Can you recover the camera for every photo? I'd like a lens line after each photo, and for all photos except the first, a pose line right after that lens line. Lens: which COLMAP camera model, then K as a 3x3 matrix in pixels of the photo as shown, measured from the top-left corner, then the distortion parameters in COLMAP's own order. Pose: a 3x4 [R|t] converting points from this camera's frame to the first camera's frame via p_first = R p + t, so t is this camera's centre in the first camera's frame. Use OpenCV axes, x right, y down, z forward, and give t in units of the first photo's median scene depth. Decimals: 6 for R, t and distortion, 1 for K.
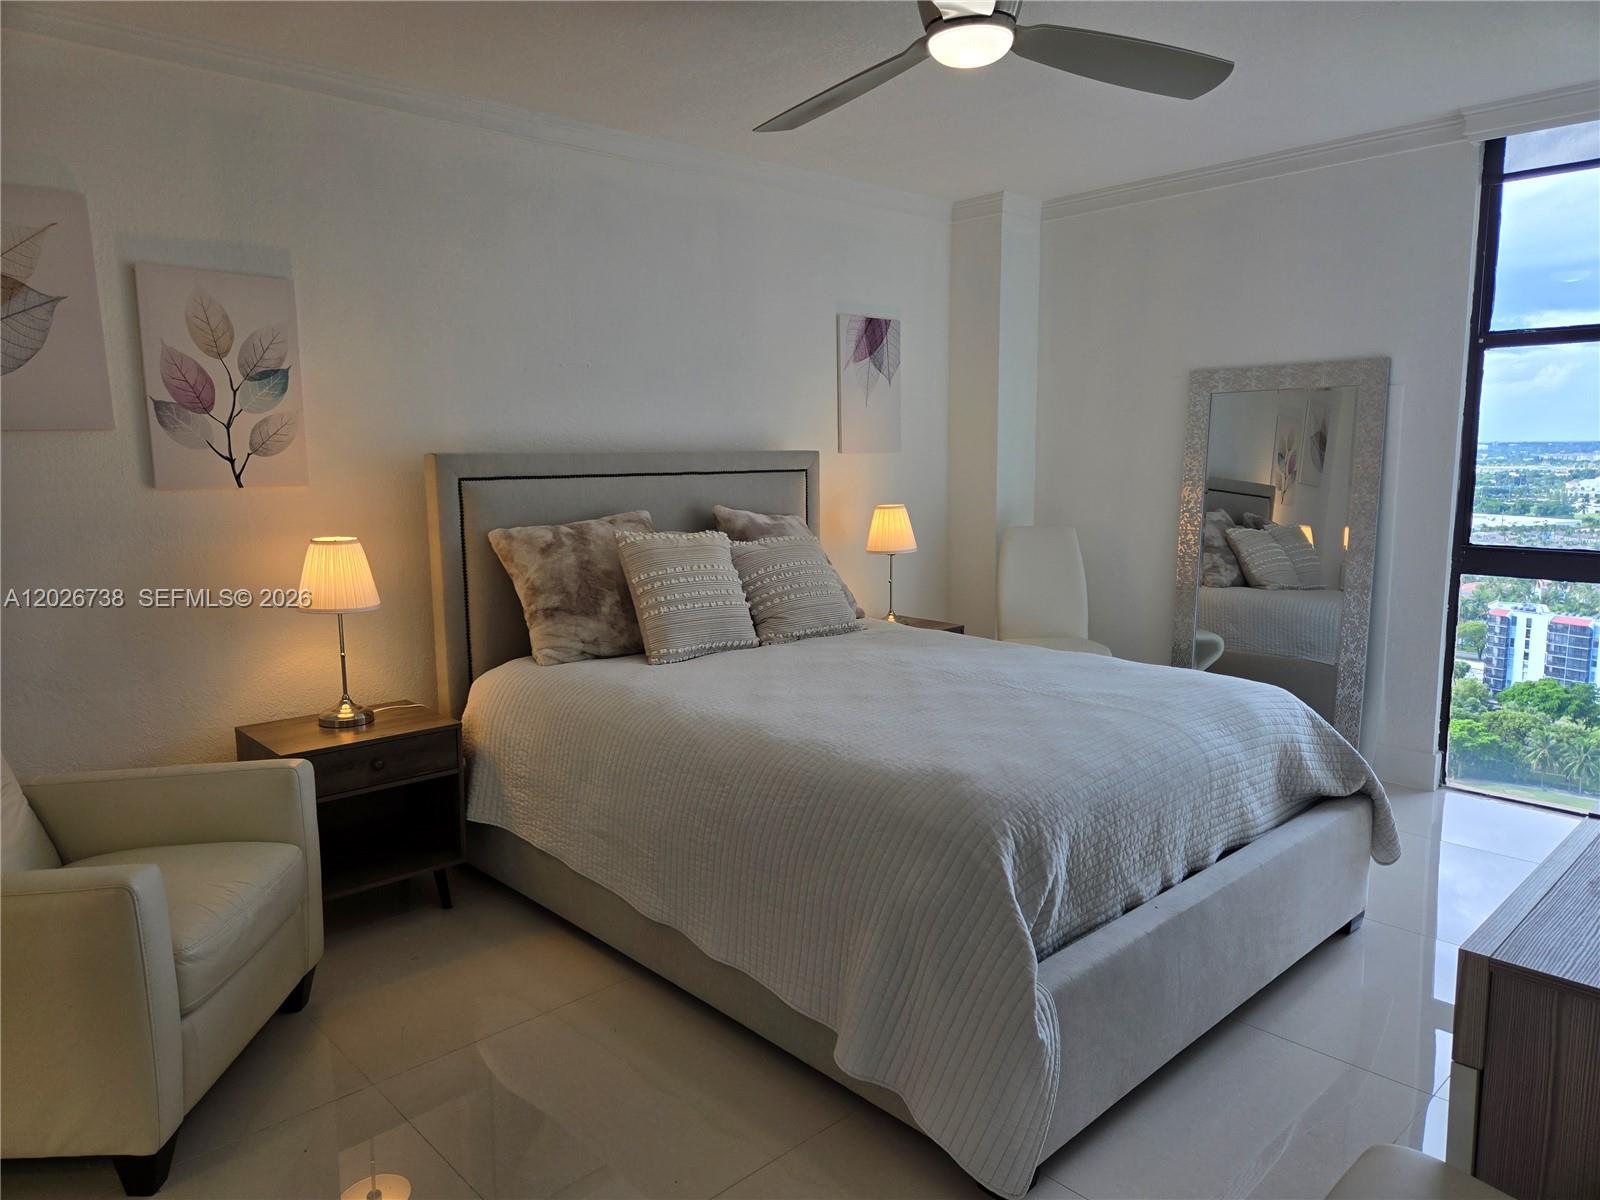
lens RADIAL K [[1068.3, 0, 798.3], [0, 1068.3, 601.5], [0, 0, 1]] dist [0.066961, -0.059328]
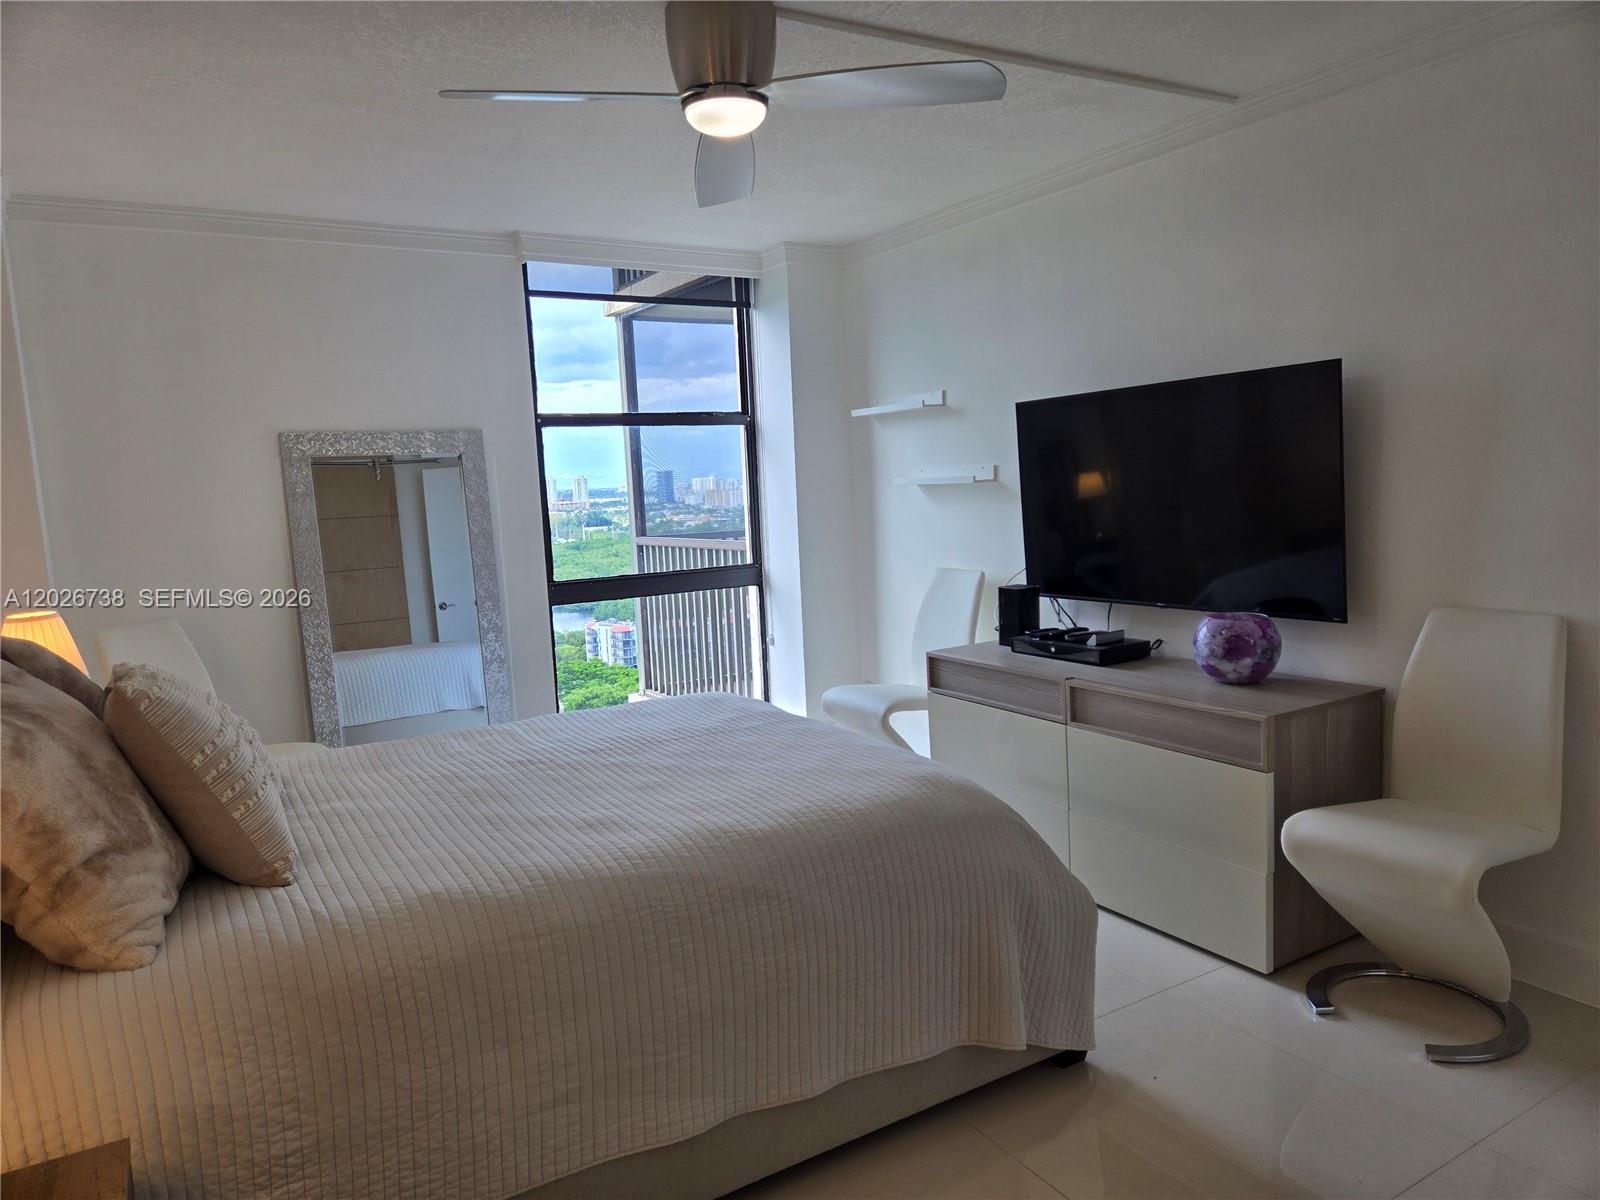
lens RADIAL K [[1068.3, 0, 798.7], [0, 1068.3, 604.4], [0, 0, 1]] dist [0.066961, -0.059328]
pose [[0.208506, -0.113357, 0.971430, -0.545736], [0.181049, 0.980567, 0.075563, -0.072276], [-0.961117, 0.160121, 0.224977, 0.478310]]
